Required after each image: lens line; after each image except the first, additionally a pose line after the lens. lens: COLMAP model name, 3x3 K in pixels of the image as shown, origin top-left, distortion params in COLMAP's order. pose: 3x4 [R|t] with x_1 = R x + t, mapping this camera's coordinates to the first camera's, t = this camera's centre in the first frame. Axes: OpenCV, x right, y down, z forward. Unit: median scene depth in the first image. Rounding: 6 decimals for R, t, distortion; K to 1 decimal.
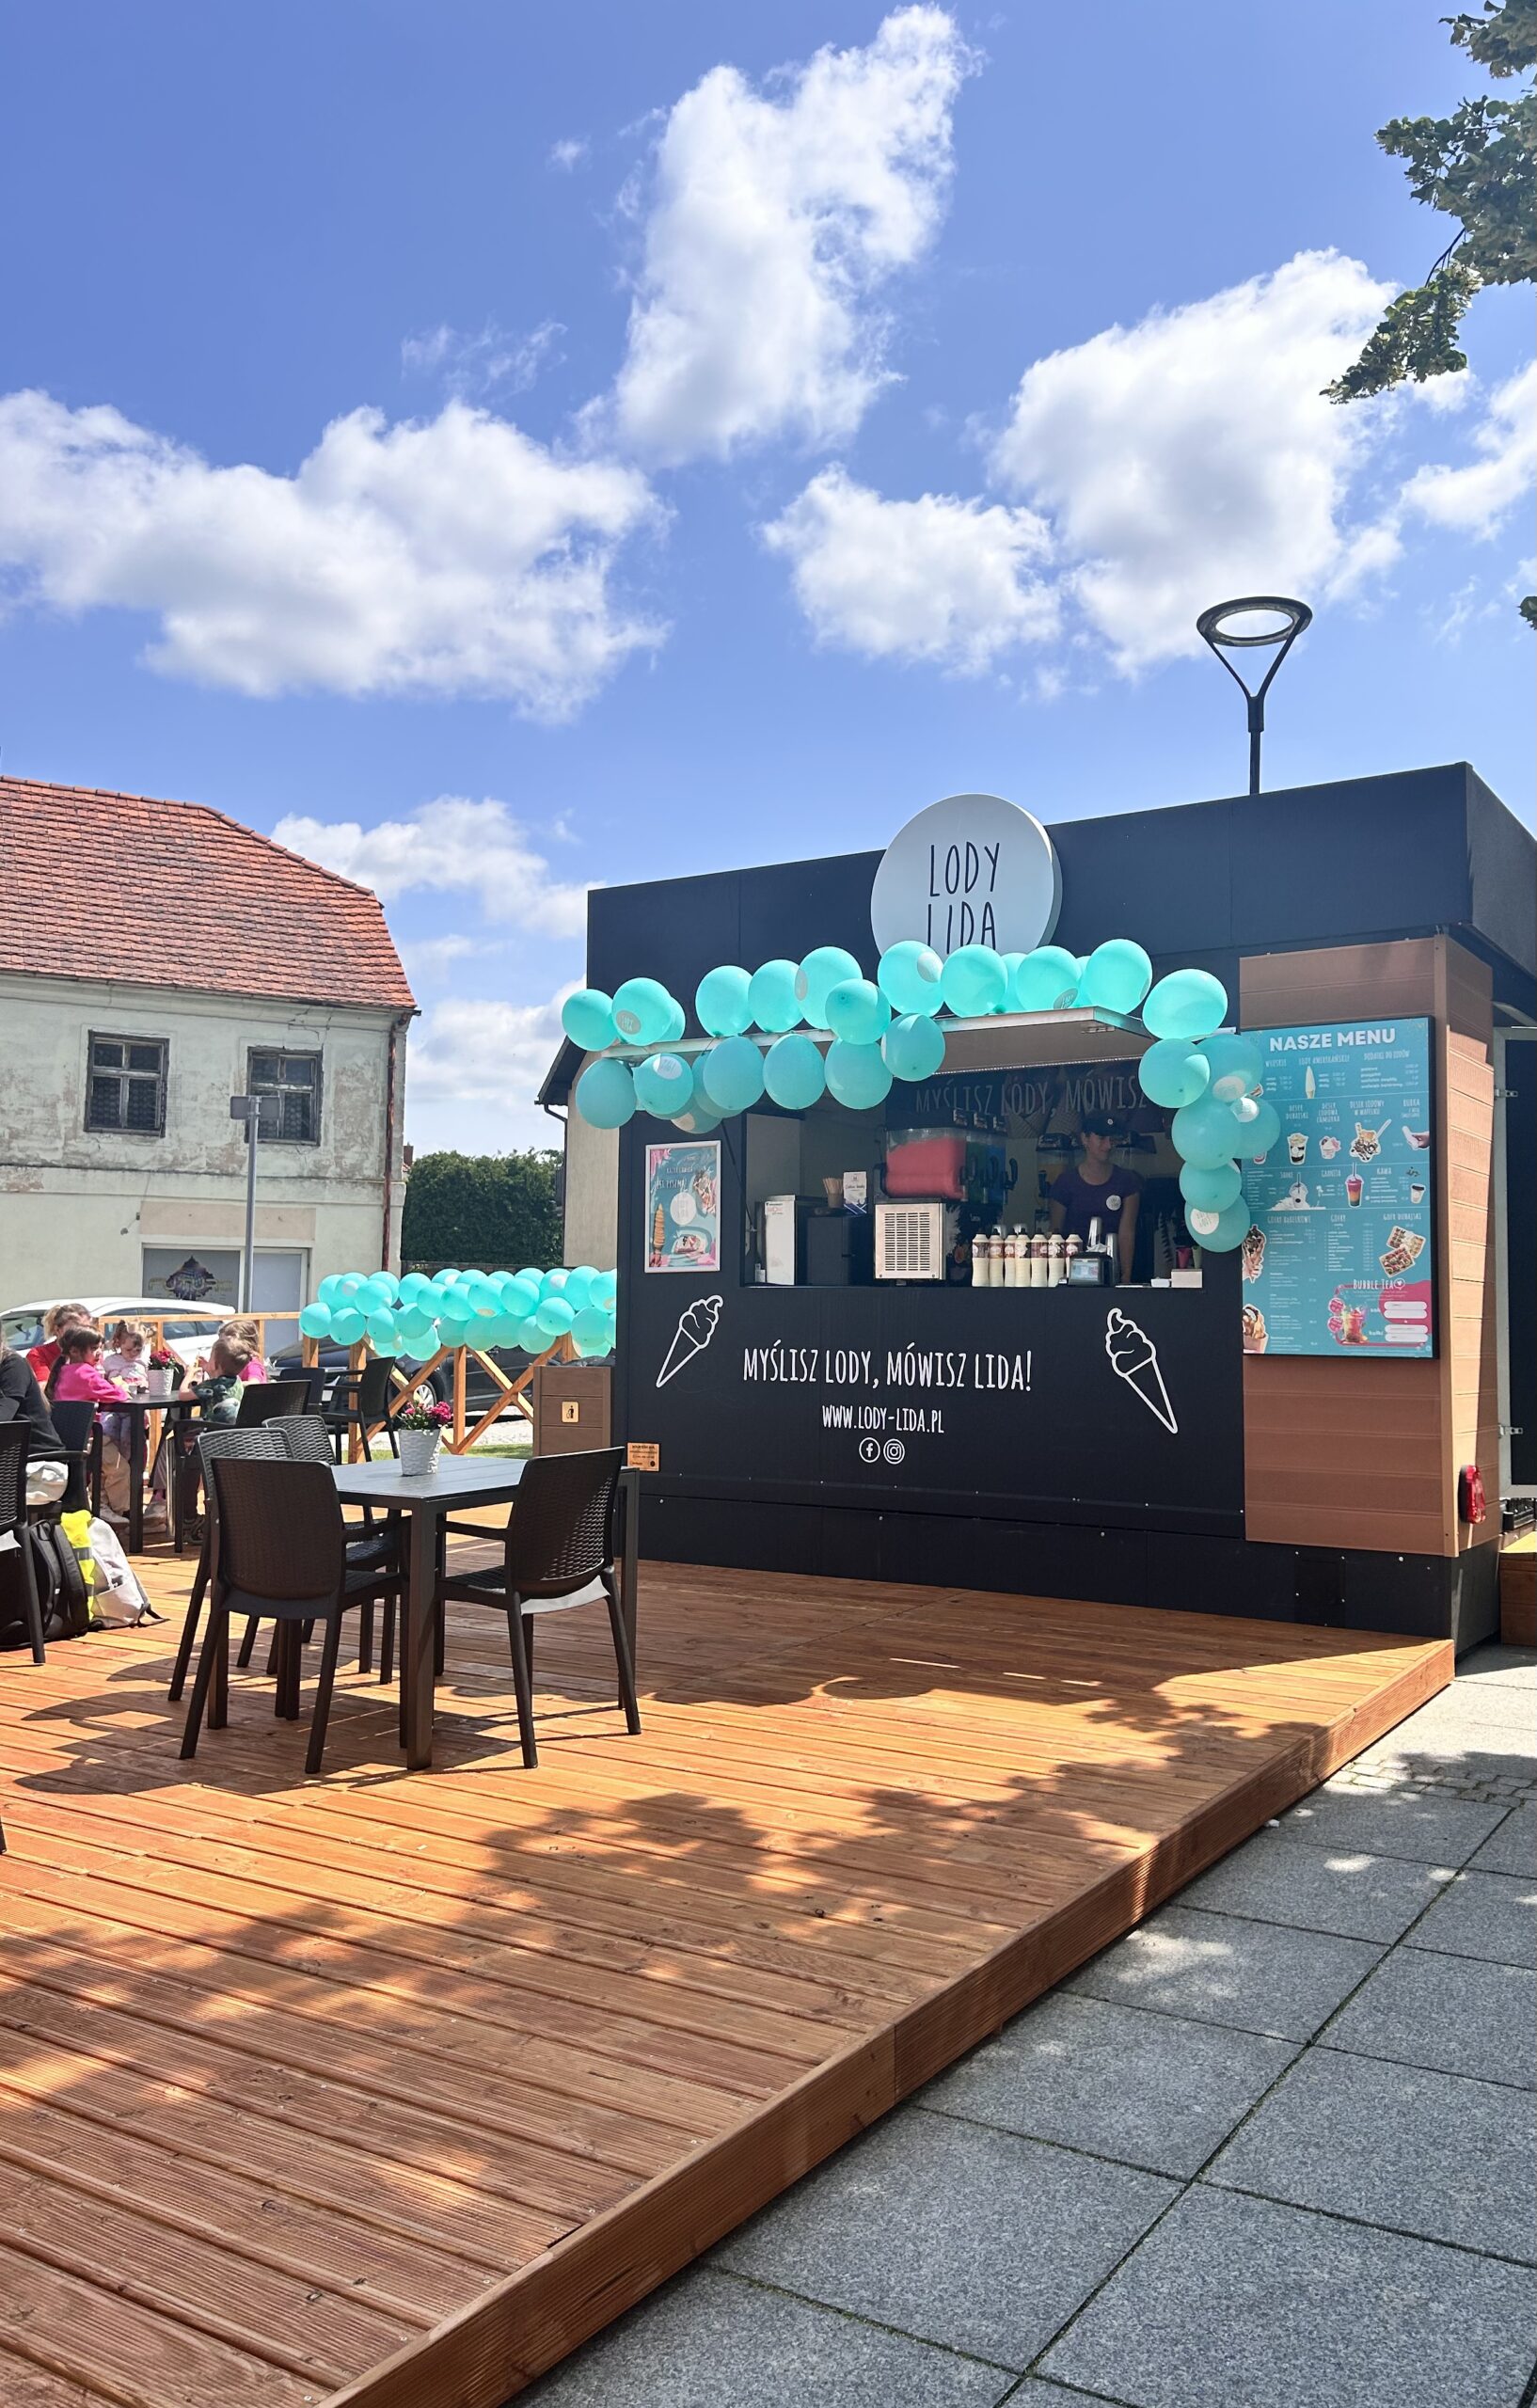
lens RADIAL K [[1808.8, 0, 904.2], [0, 1808.8, 1217.8], [0, 0, 1]] dist [0.027076, -0.003425]
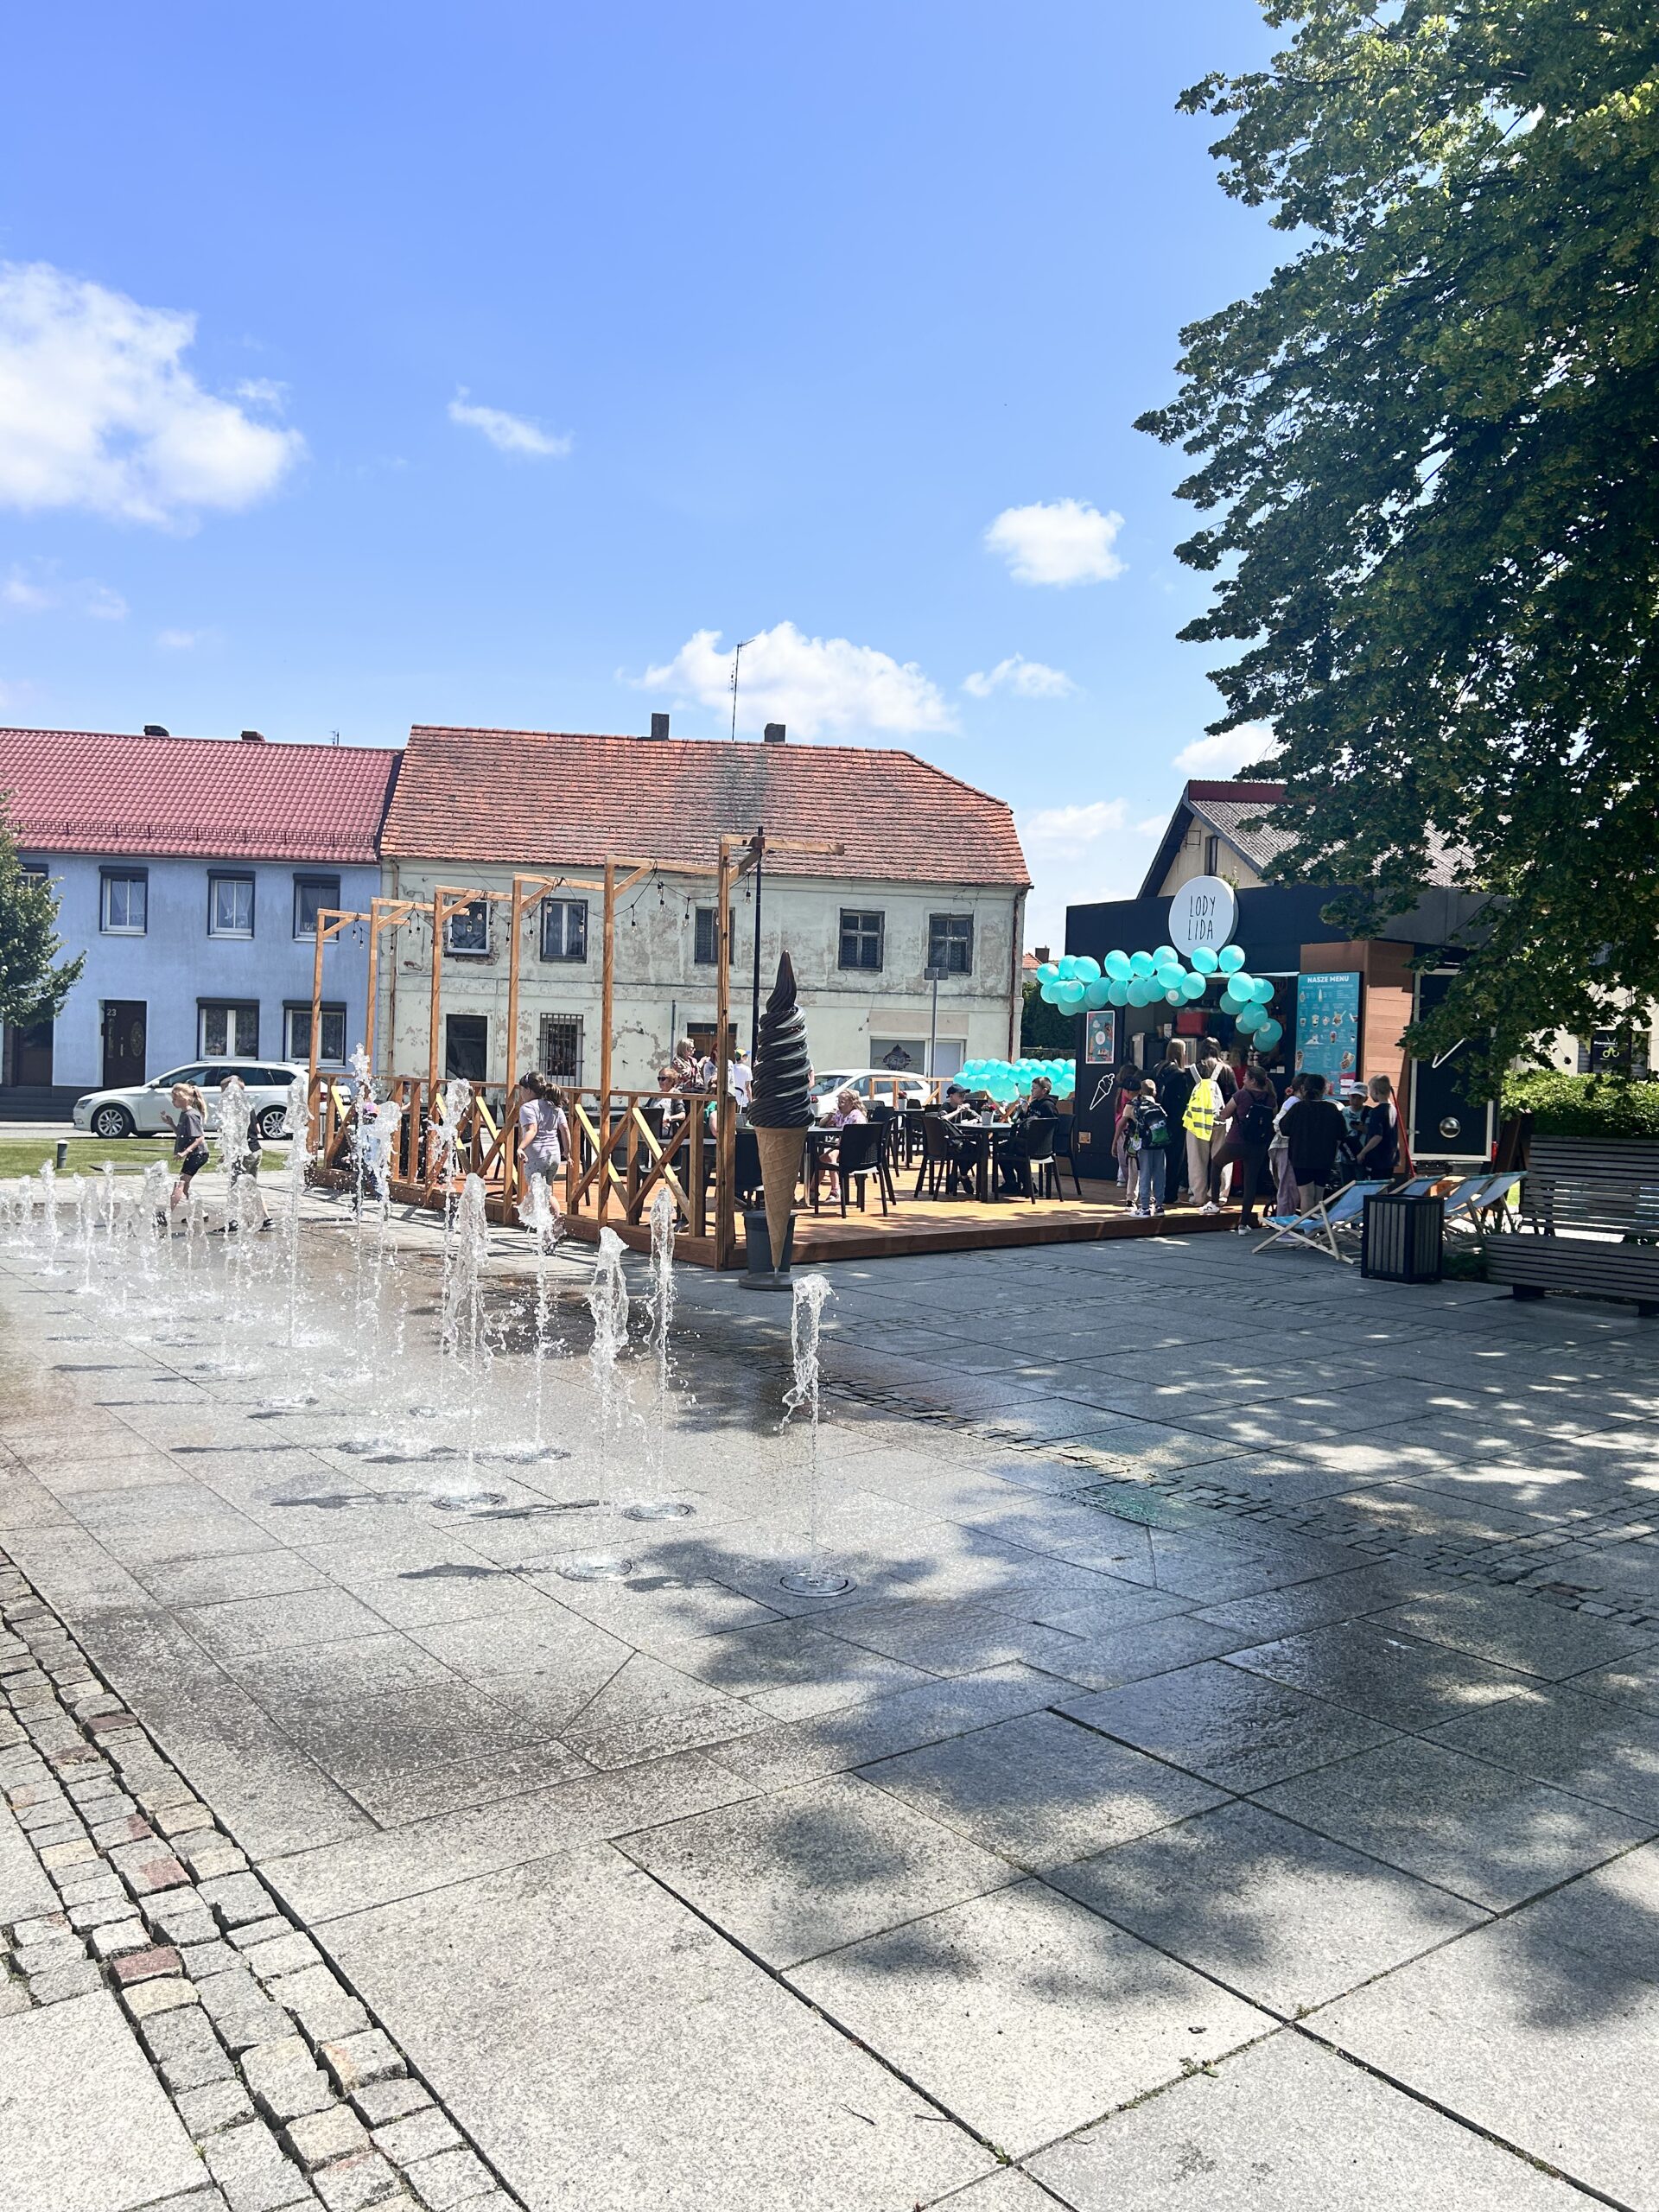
lens RADIAL K [[1673.9, 0, 829.5], [0, 1673.9, 1106.0], [0, 0, 1]] dist [0.000178, -0.000072]
pose [[0.920001, 0.022381, -0.391277, 0.144655], [0.002995, 0.997937, 0.064125, -0.020098], [0.391905, -0.060167, 0.918036, -0.416567]]
